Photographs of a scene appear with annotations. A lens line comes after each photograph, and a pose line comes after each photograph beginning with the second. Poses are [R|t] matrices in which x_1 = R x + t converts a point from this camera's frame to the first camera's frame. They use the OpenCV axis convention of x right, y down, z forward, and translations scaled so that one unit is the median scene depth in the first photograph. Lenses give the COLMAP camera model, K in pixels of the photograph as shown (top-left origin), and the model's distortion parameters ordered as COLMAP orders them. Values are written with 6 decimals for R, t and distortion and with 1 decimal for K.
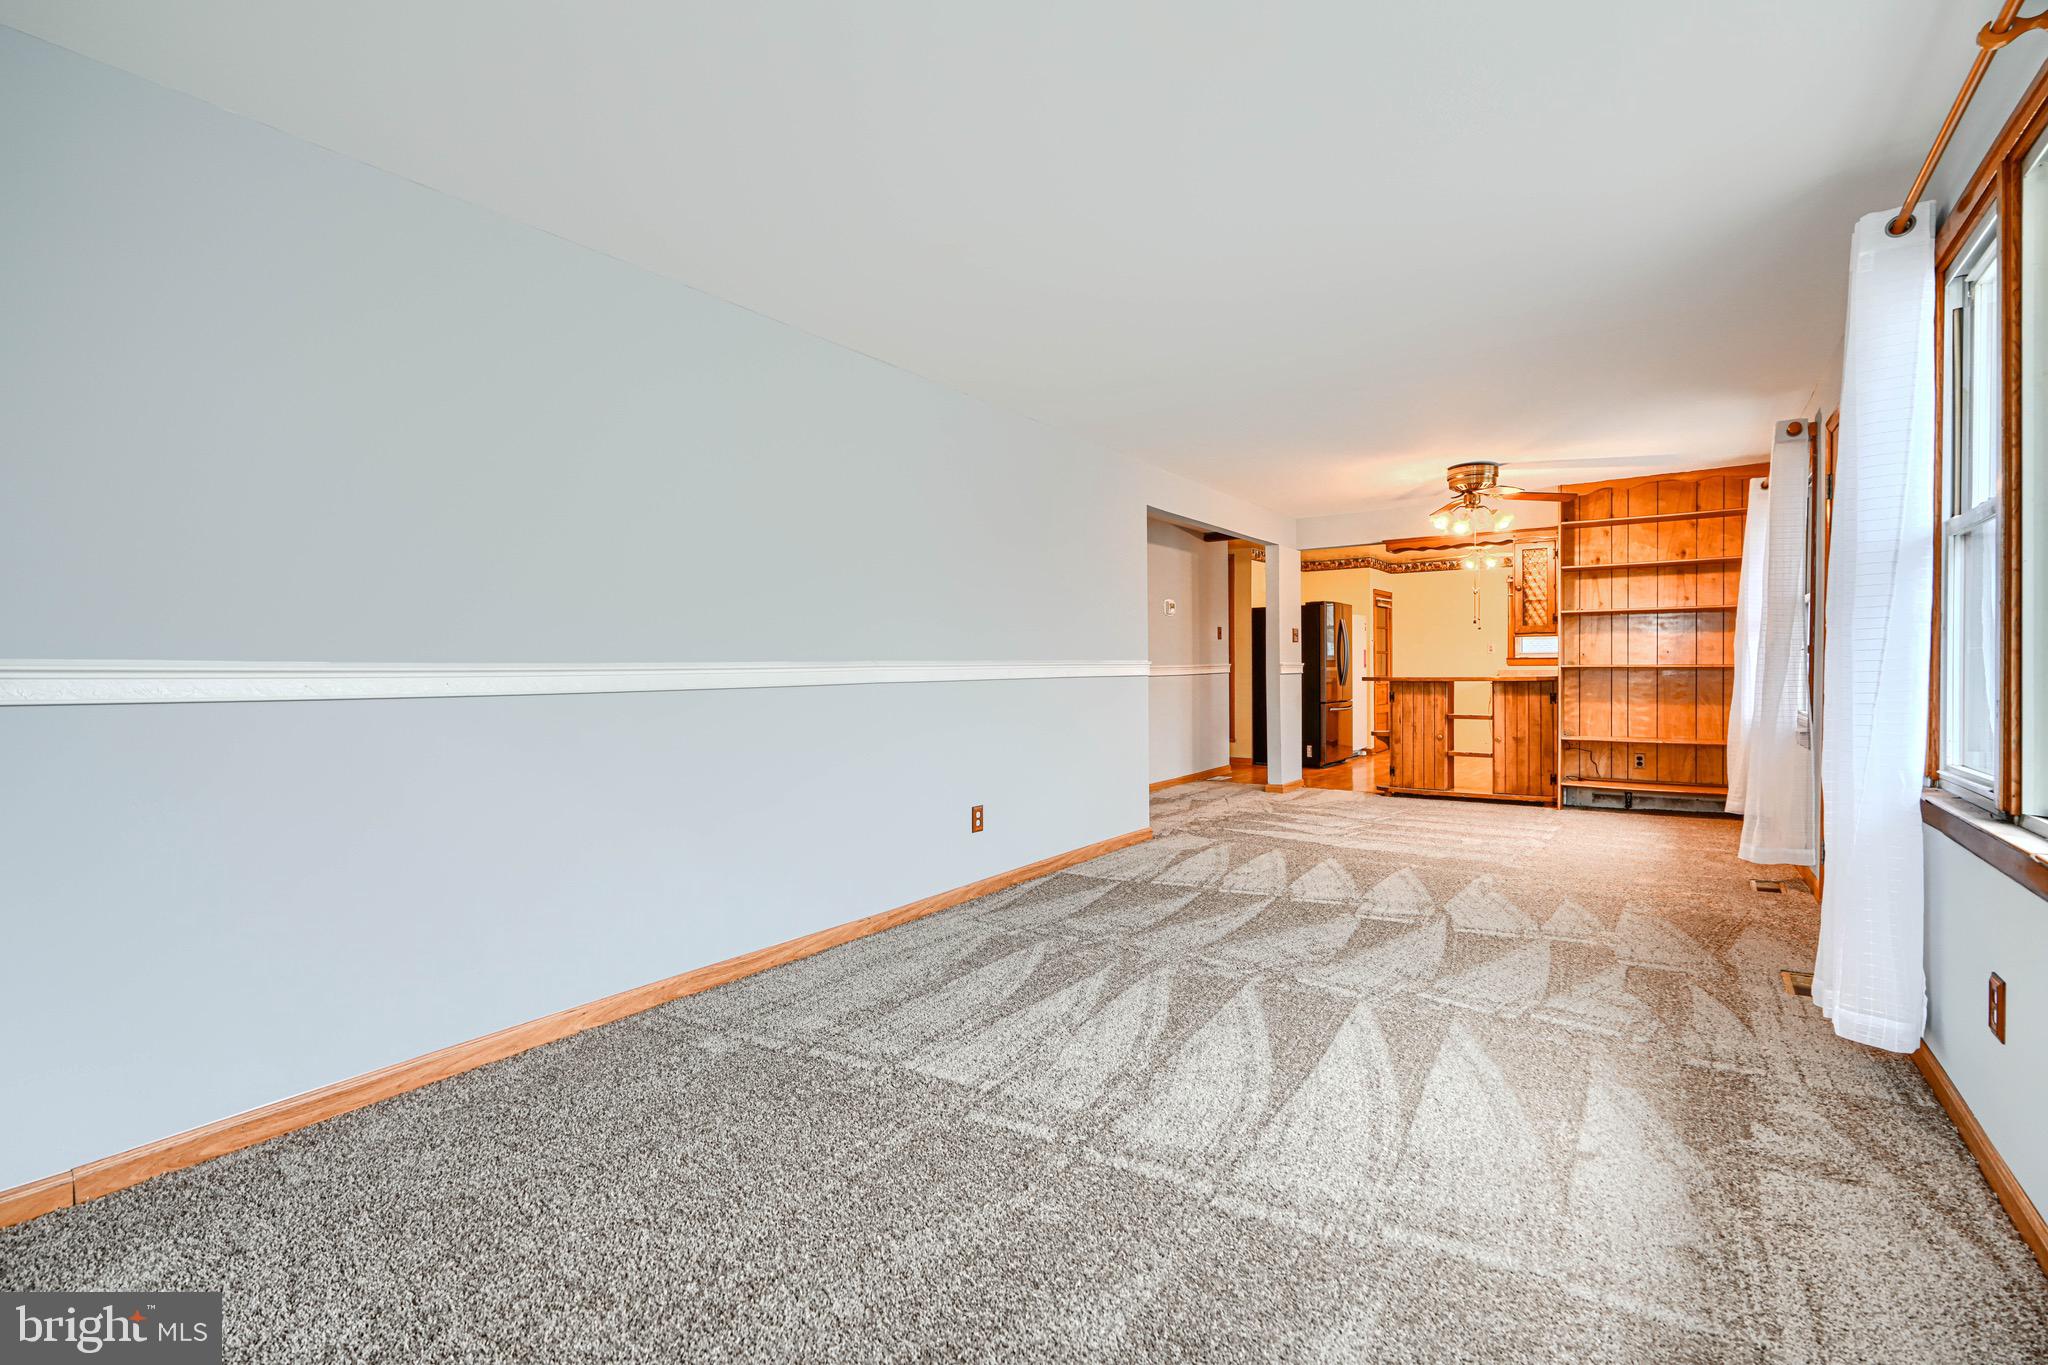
lens RADIAL K [[926.4, 0, 1021.7], [0, 926.4, 679.6], [0, 0, 1]] dist [0.001602, 0.000356]
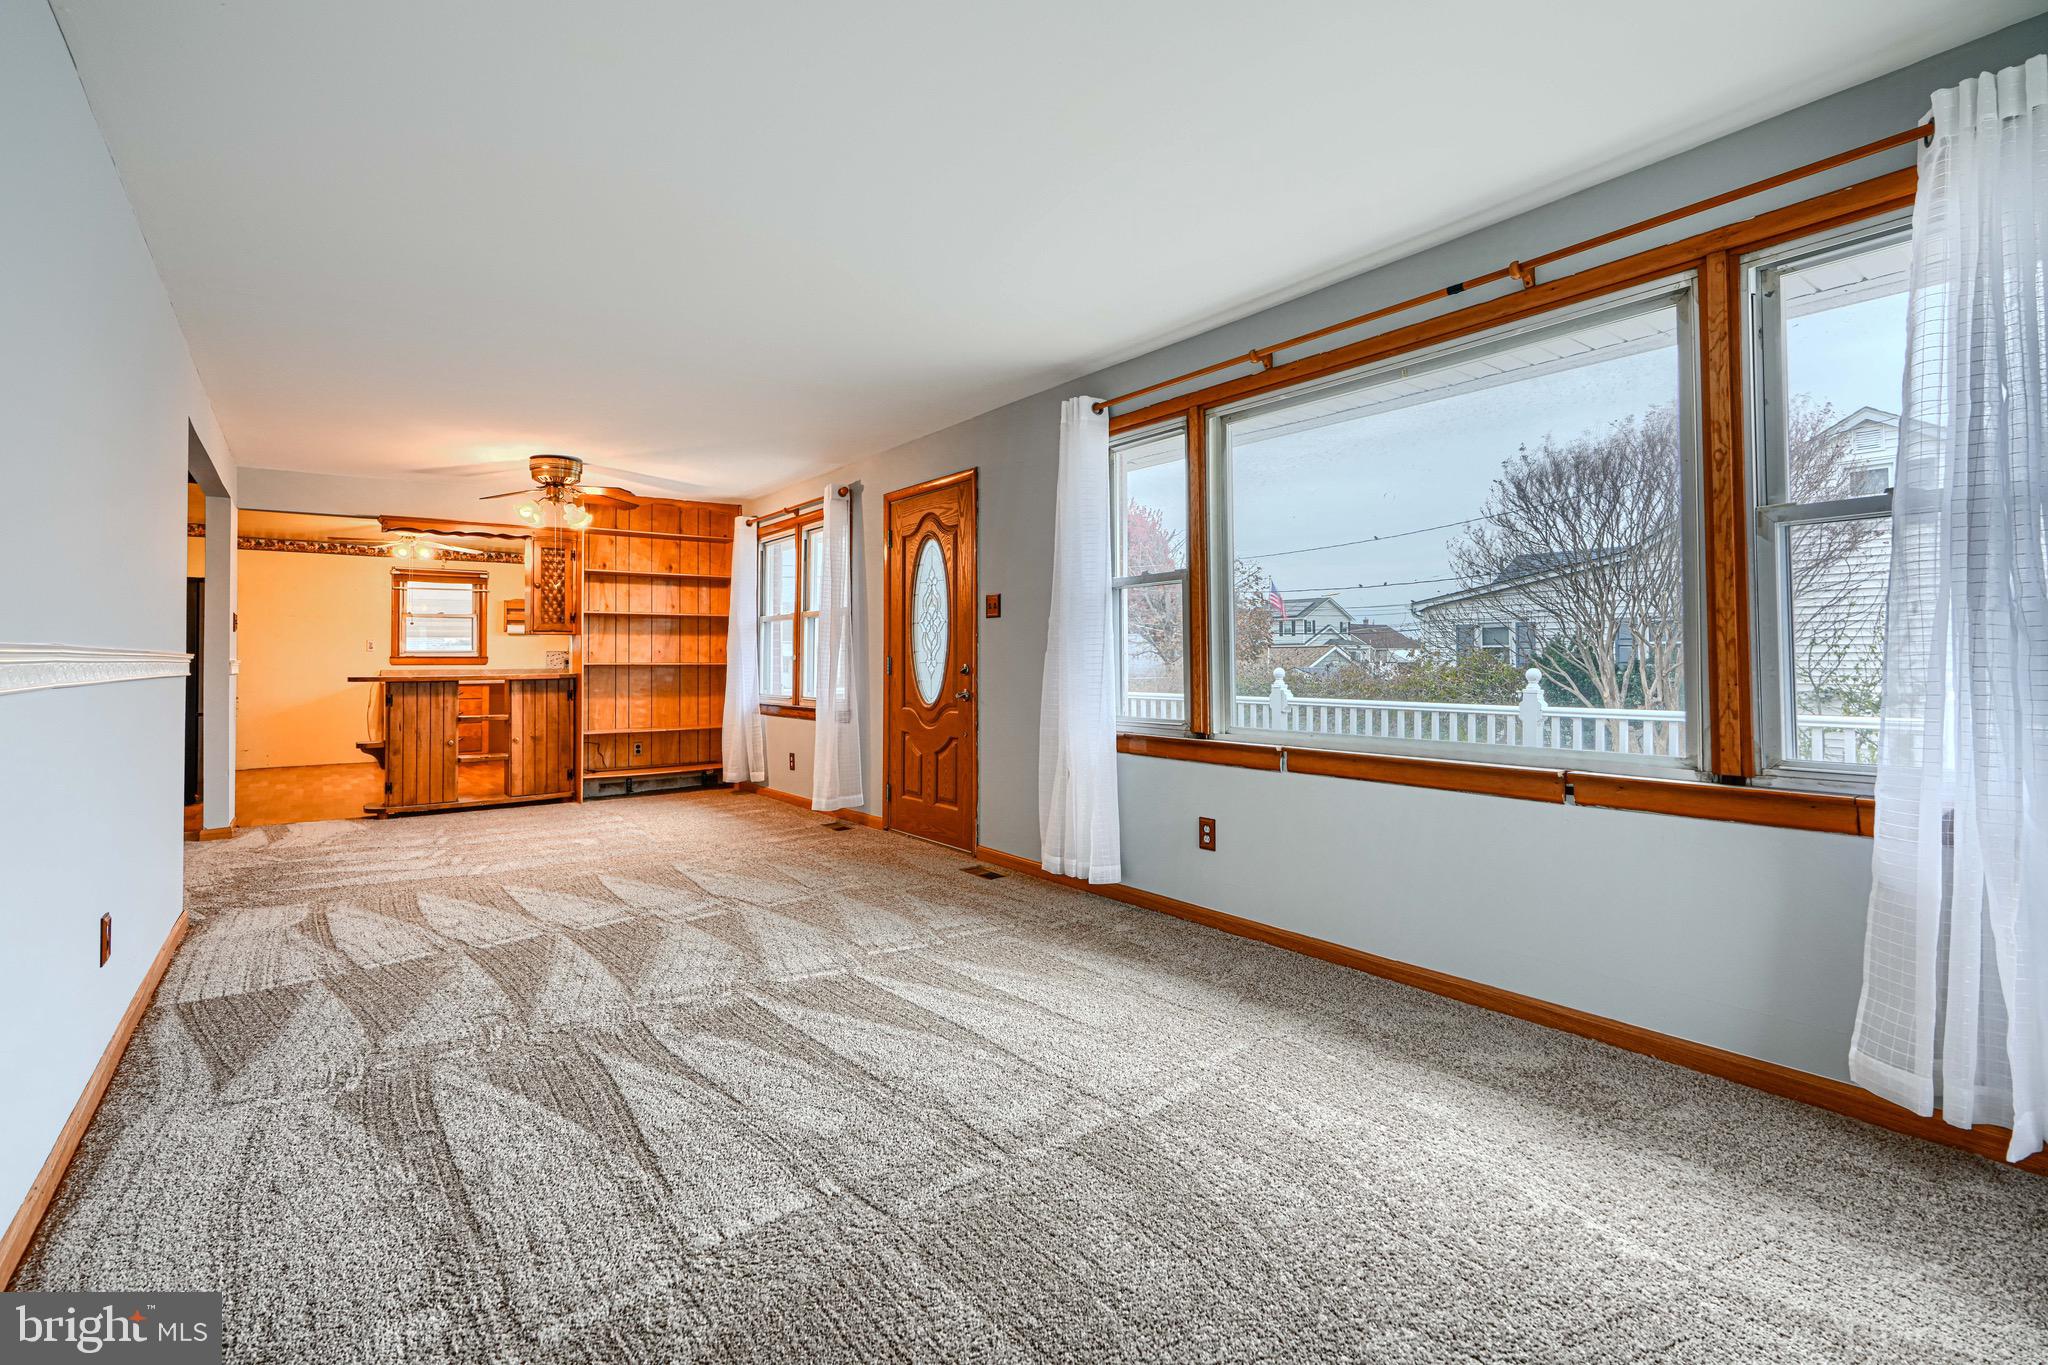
lens RADIAL K [[931.7, 0, 1022.5], [0, 931.7, 636.8], [0, 0, 1]] dist [0.000438, 0.000272]
pose [[0.314940, 0.030033, 0.948636, -0.263329], [0.016015, 0.999189, -0.036950, 0.001492], [-0.948977, 0.026830, 0.314203, 0.206585]]
